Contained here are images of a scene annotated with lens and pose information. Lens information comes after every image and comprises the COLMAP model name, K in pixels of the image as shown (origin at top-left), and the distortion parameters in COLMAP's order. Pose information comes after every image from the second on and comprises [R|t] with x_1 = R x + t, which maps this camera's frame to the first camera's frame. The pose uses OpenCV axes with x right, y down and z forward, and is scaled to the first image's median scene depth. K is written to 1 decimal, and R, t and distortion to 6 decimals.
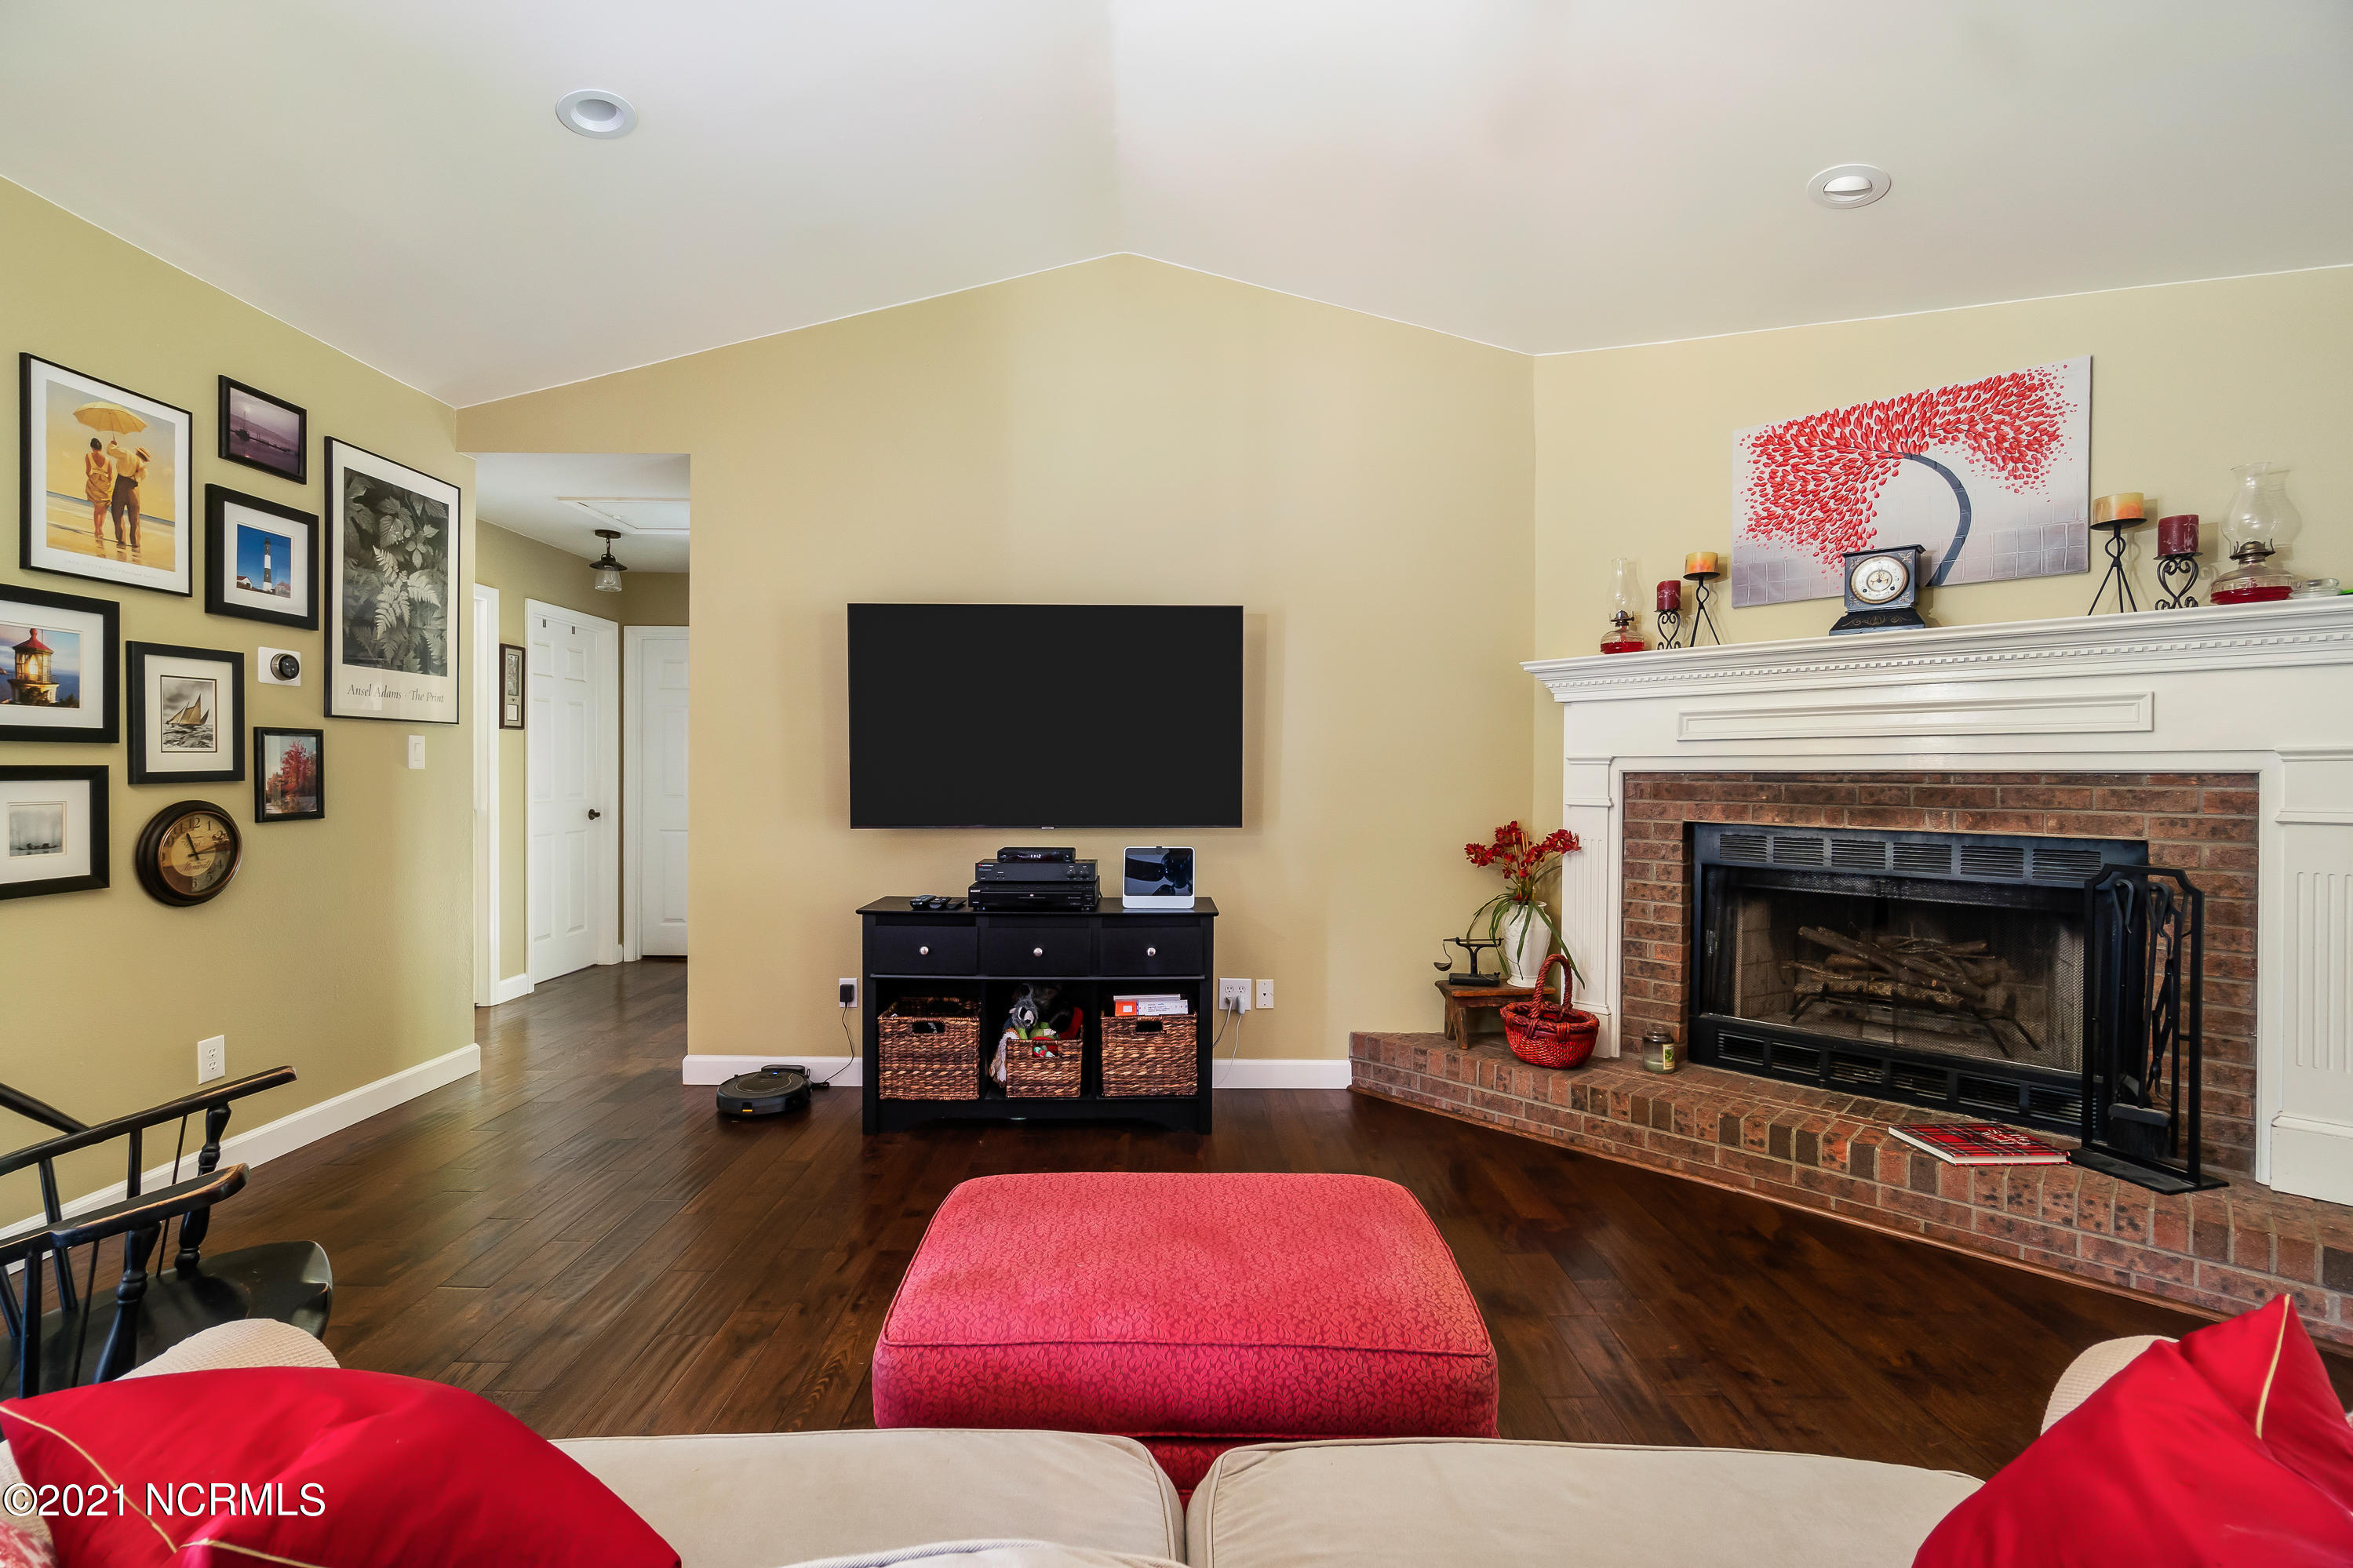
lens RADIAL K [[1039.5, 0, 1152.3], [0, 1039.5, 784.0], [0, 0, 1]] dist [-0.000677, 0.000587]
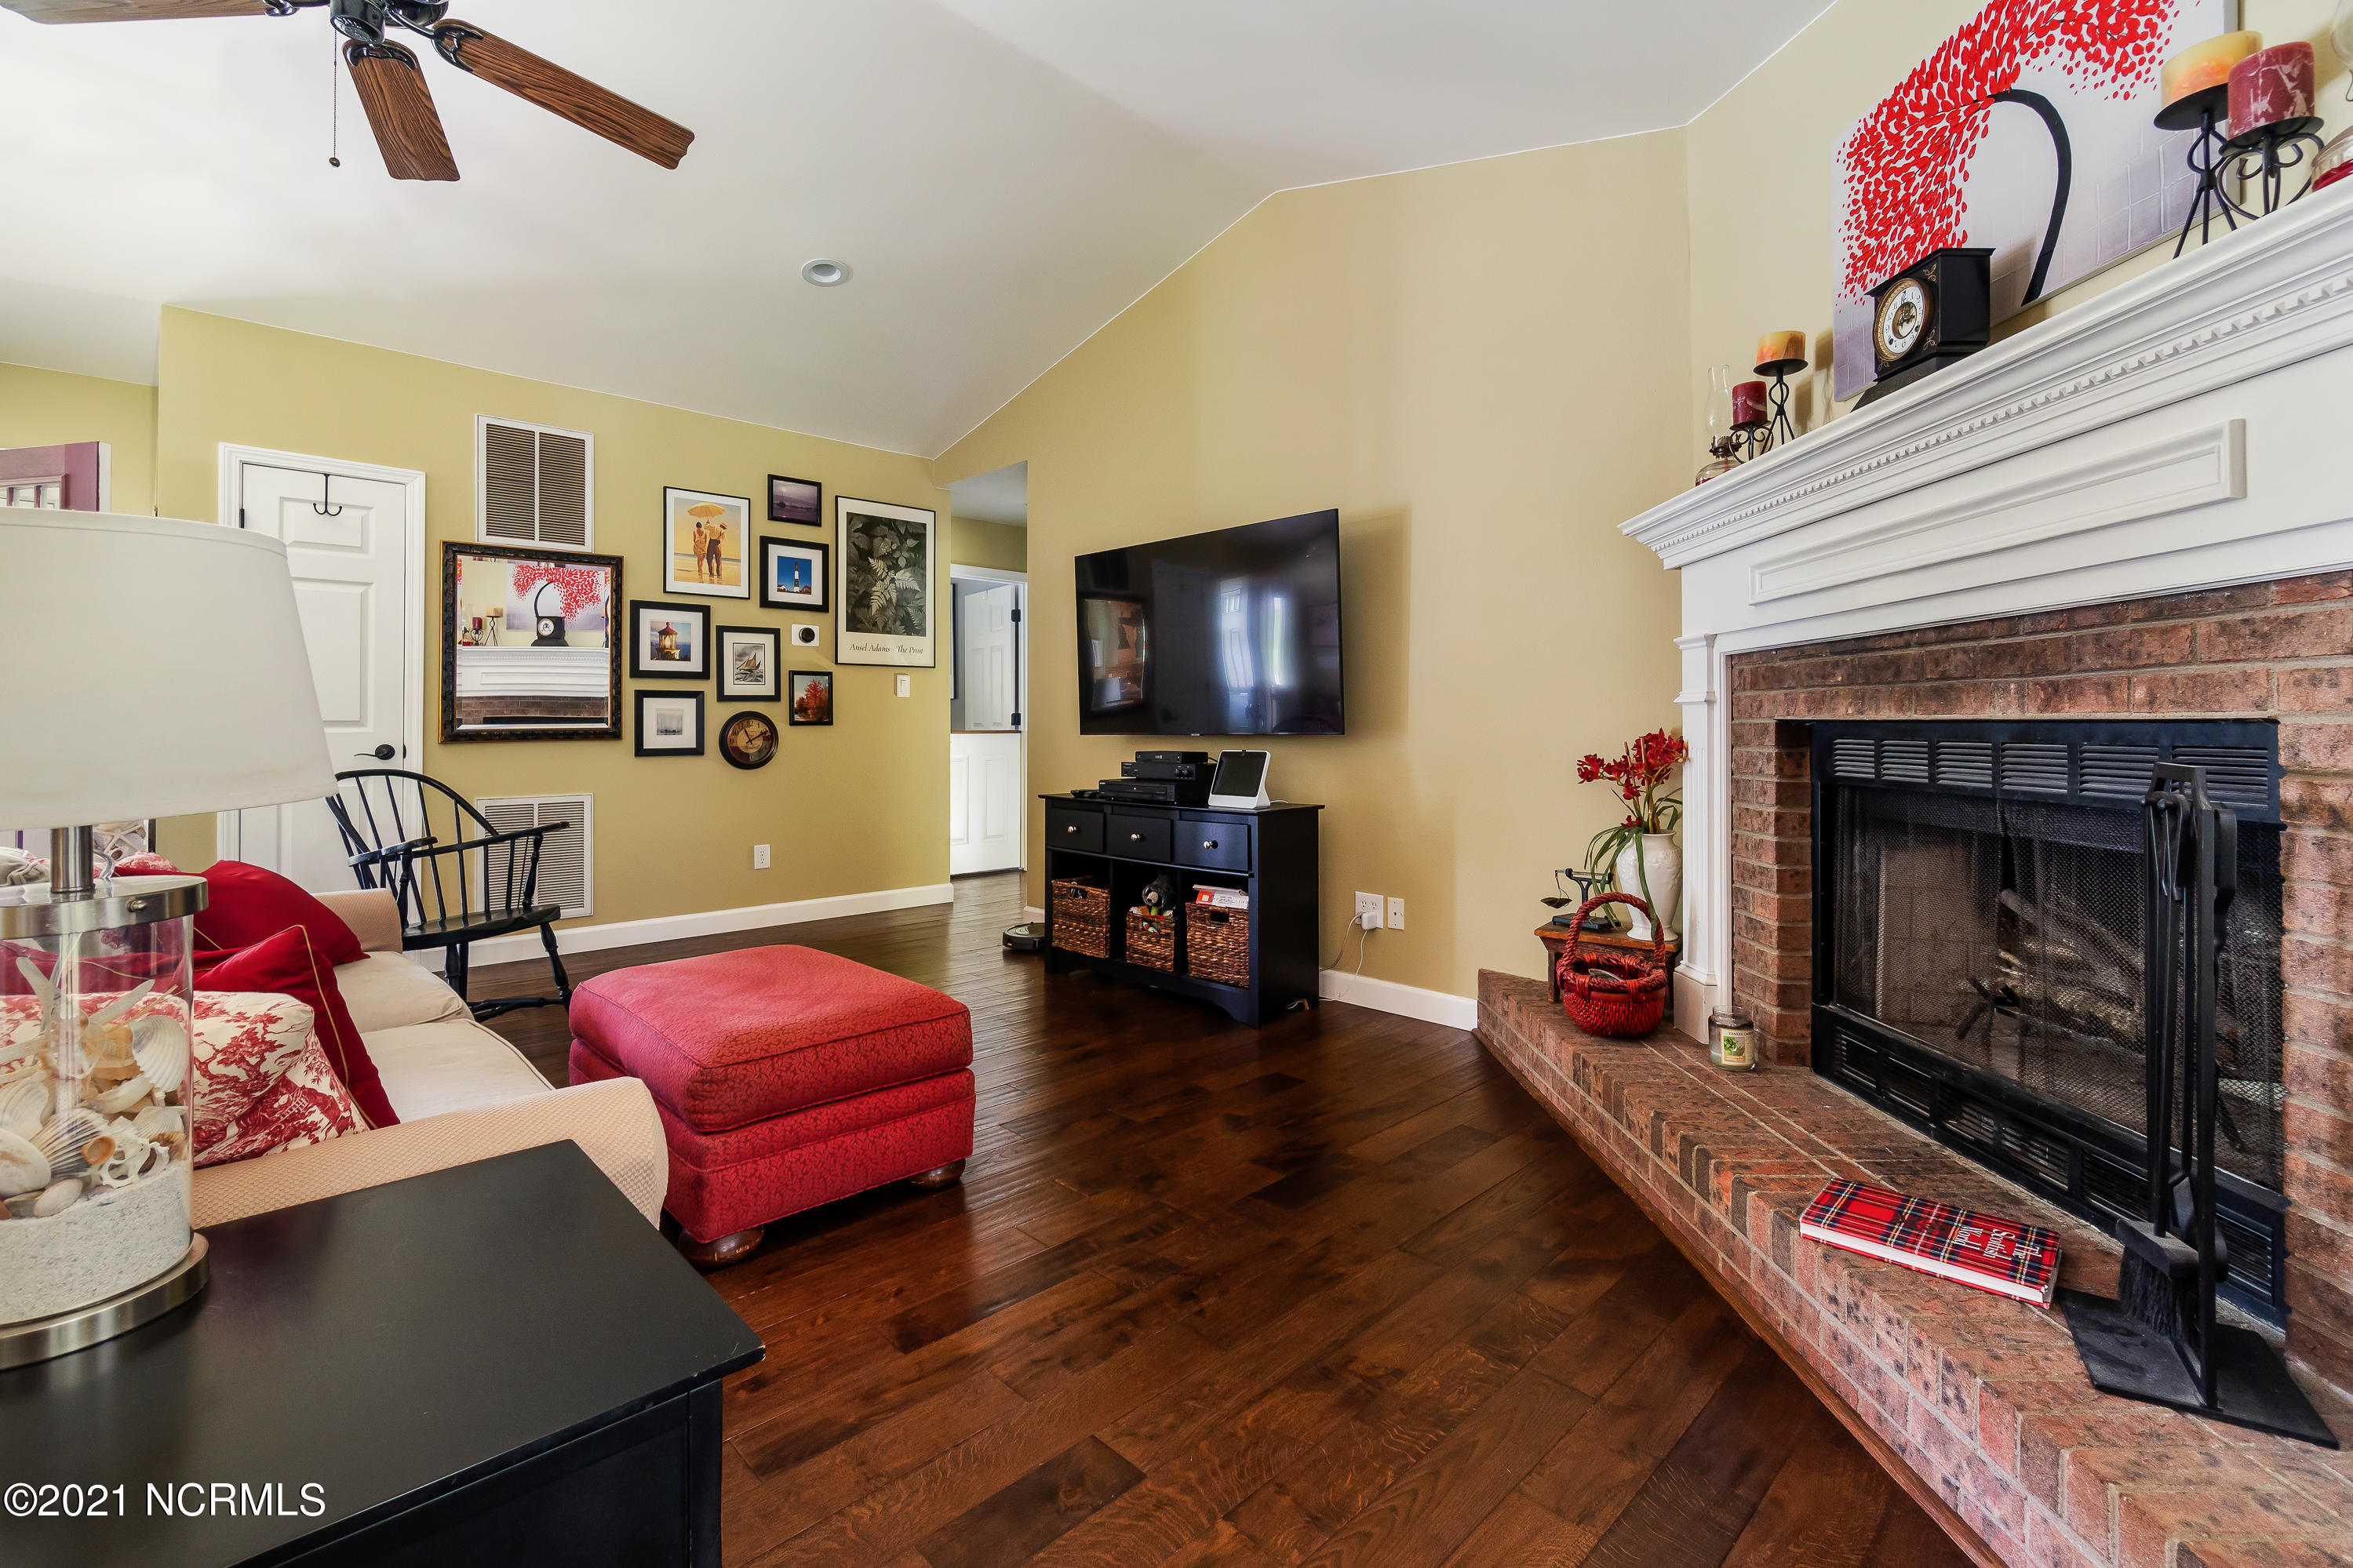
lens RADIAL K [[1039.5, 0, 1138.0], [0, 1039.5, 720.3], [0, 0, 1]] dist [-0.000677, 0.000587]
pose [[0.686829, -0.009396, -0.726759, 0.727659], [-0.005566, 0.999819, -0.018186, 0.052123], [0.726798, 0.016536, 0.686652, 0.205892]]
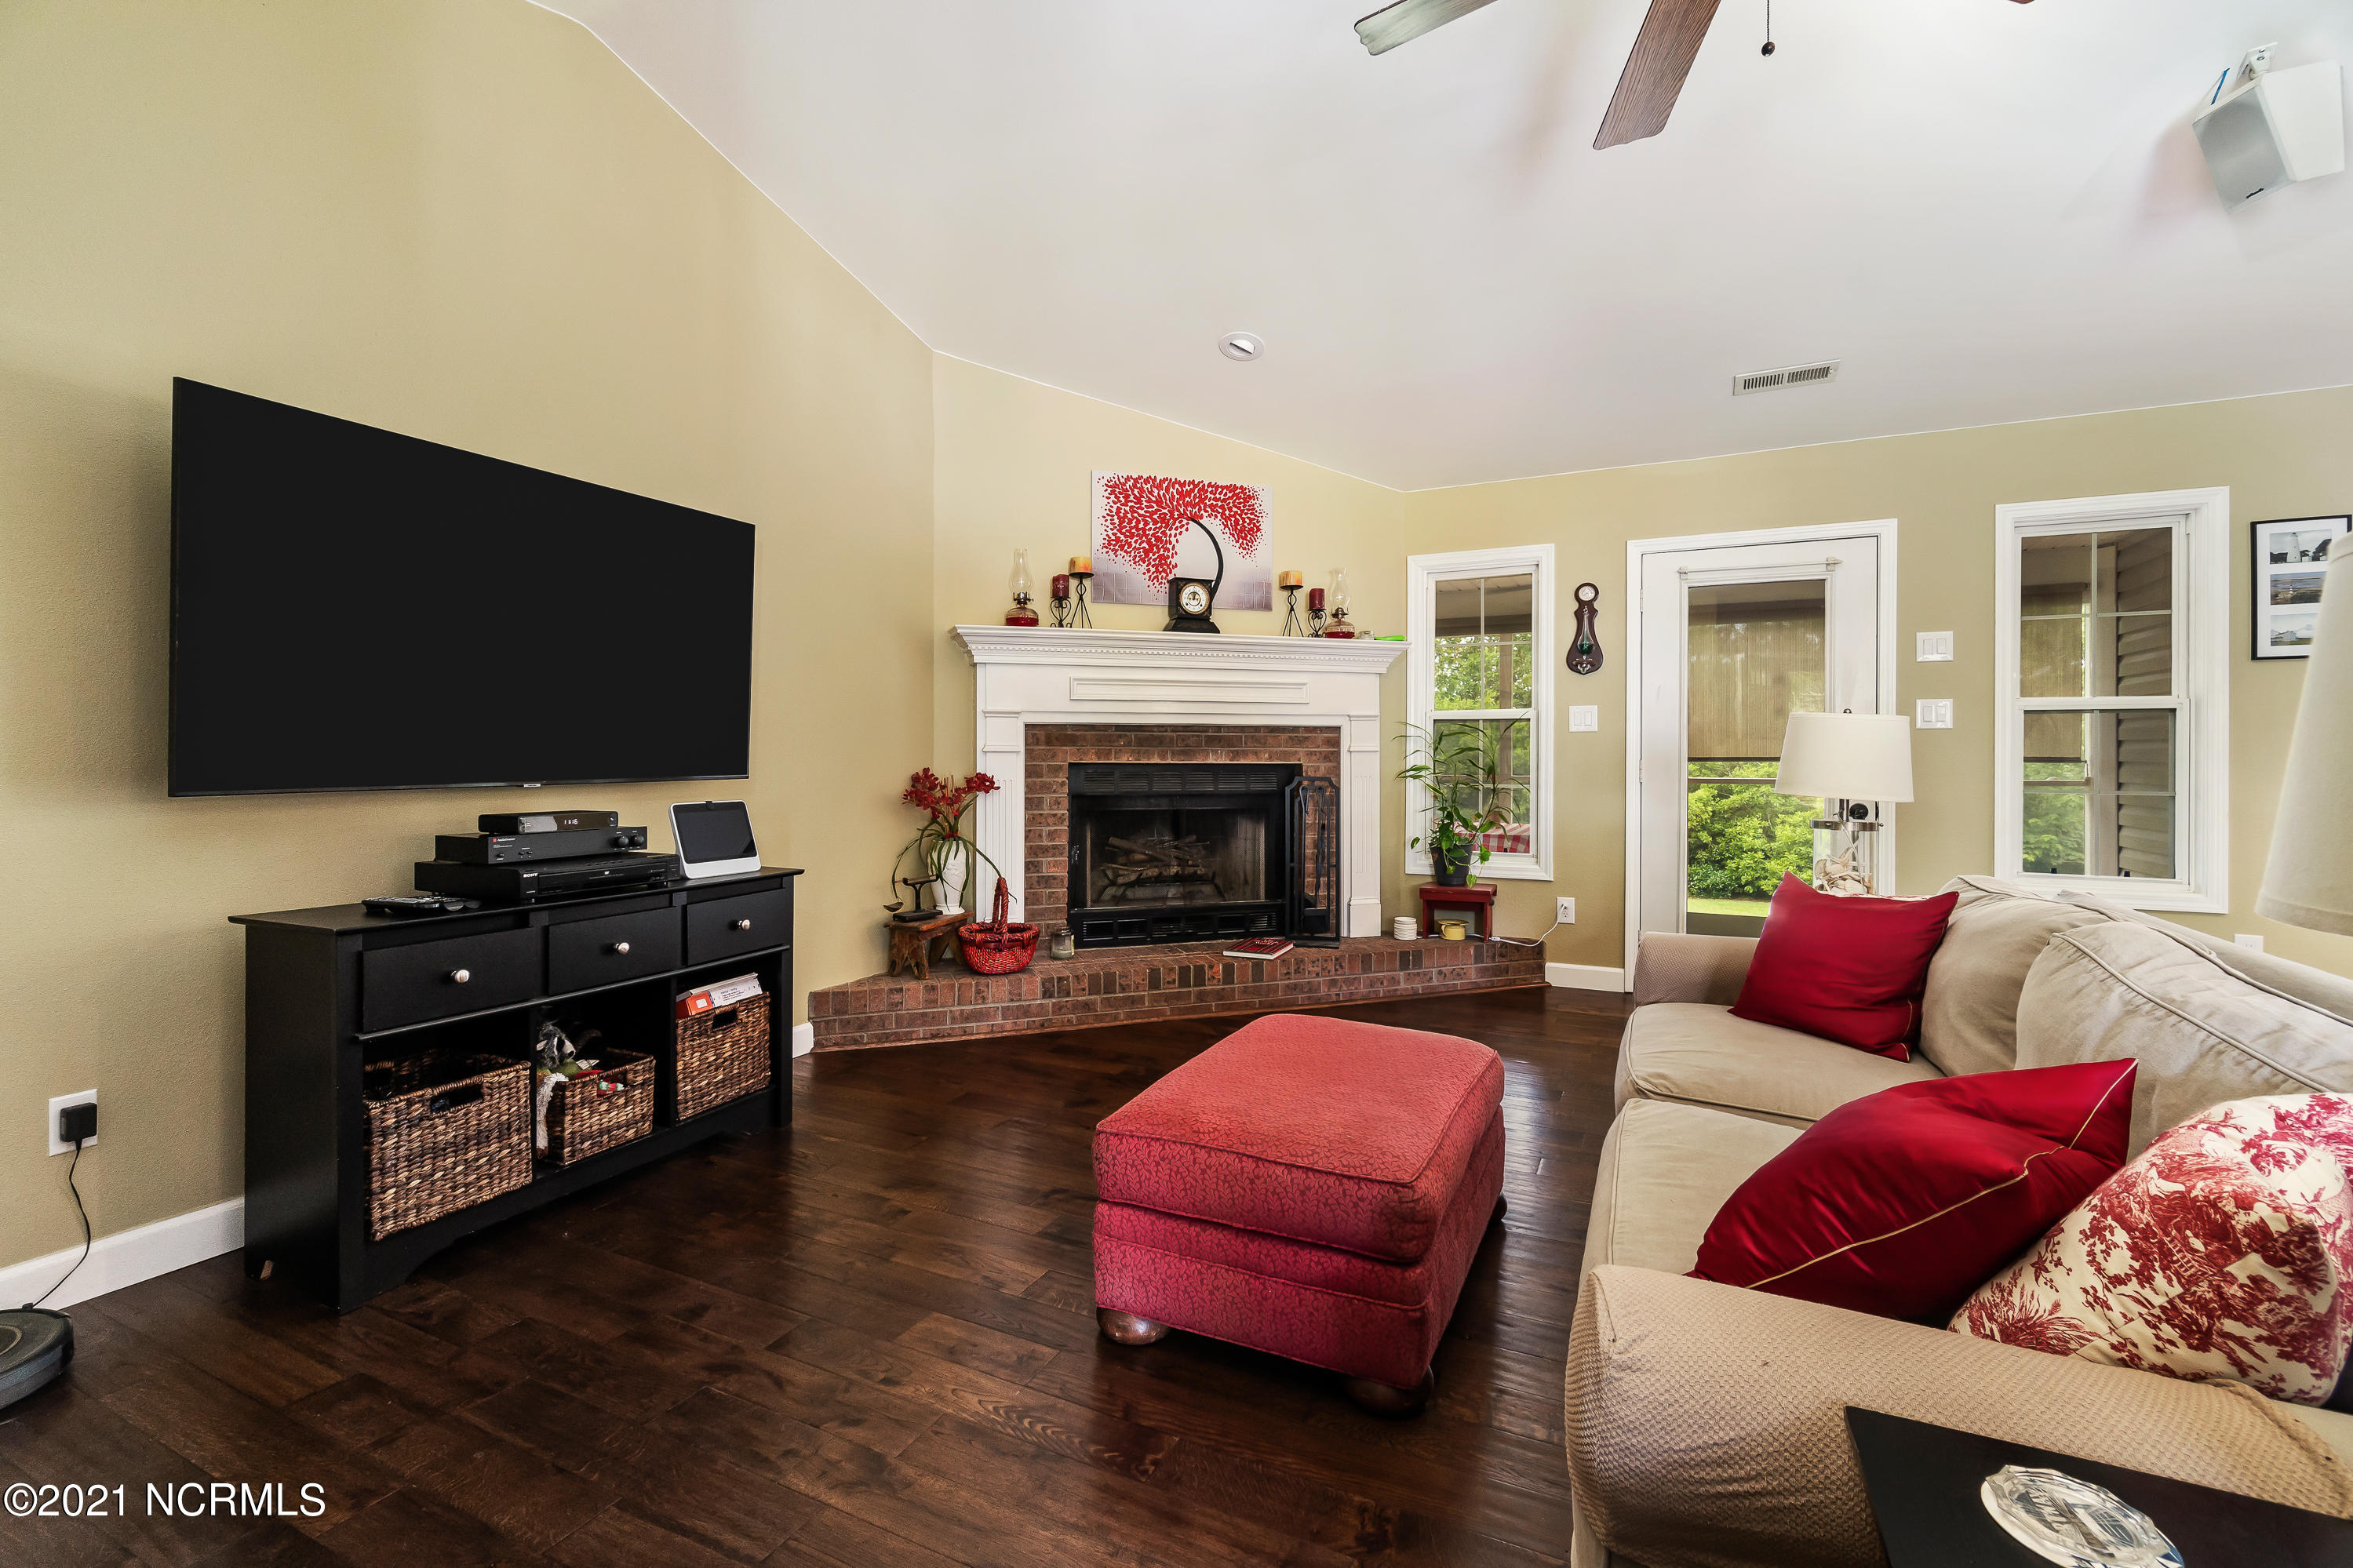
lens RADIAL K [[1039.5, 0, 1182.3], [0, 1039.5, 763.7], [0, 0, 1]] dist [-0.000677, 0.000587]
pose [[0.422386, -0.011062, 0.906348, -0.602743], [0.012687, 0.999900, 0.006292, 0.031250], [-0.906327, 0.008841, 0.422484, 0.326876]]
